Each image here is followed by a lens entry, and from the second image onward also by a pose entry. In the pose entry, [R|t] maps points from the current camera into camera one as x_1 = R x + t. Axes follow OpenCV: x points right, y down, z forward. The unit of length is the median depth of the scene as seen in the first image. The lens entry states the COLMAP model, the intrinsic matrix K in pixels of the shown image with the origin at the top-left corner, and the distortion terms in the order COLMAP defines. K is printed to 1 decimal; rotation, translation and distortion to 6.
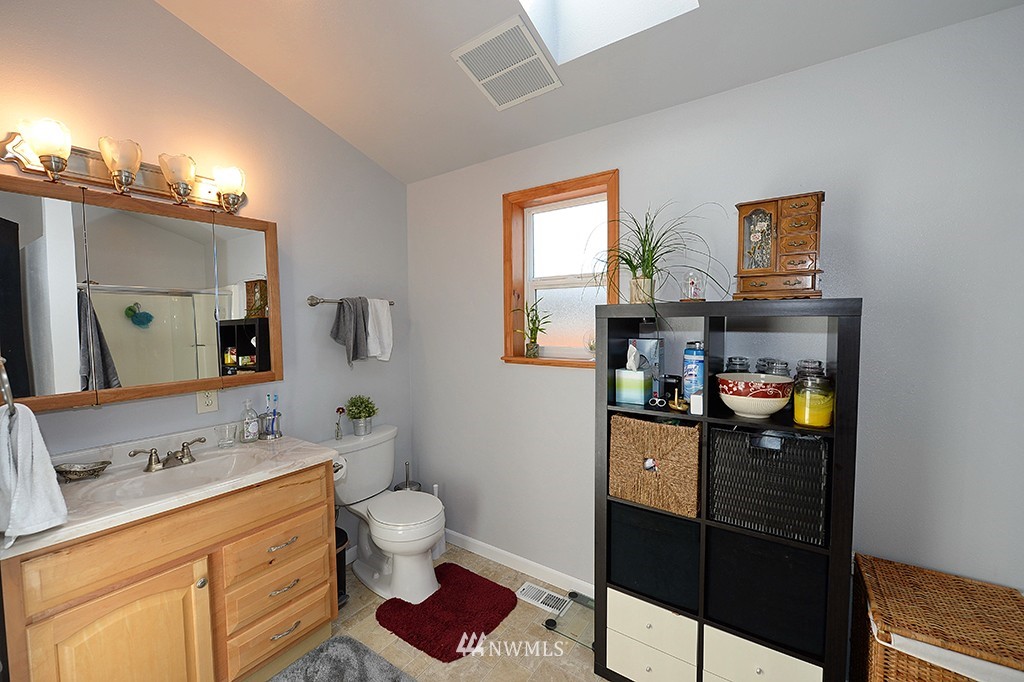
lens RADIAL K [[407.9, 0, 514.1], [0, 407.9, 339.6], [0, 0, 1]] dist [-0.006204, -0.000956]
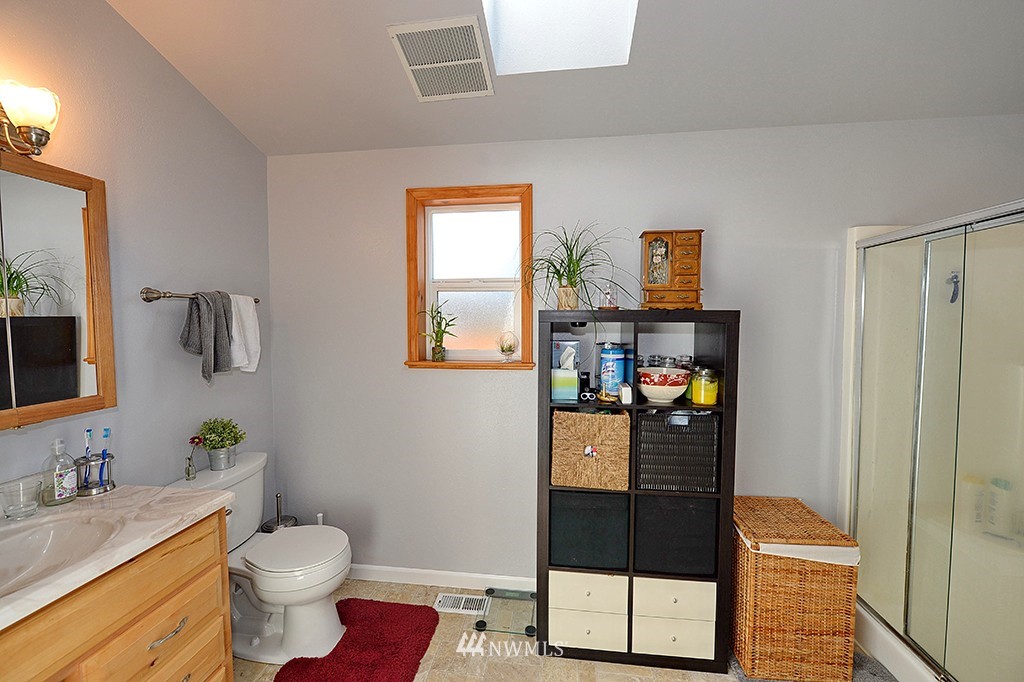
lens RADIAL K [[407.9, 0, 511.7], [0, 407.9, 339.8], [0, 0, 1]] dist [-0.006204, -0.000956]
pose [[0.886516, -0.012420, 0.462531, -0.299961], [0.013633, 0.999907, 0.000721, -0.006953], [-0.462497, 0.005666, 0.886603, 0.068803]]
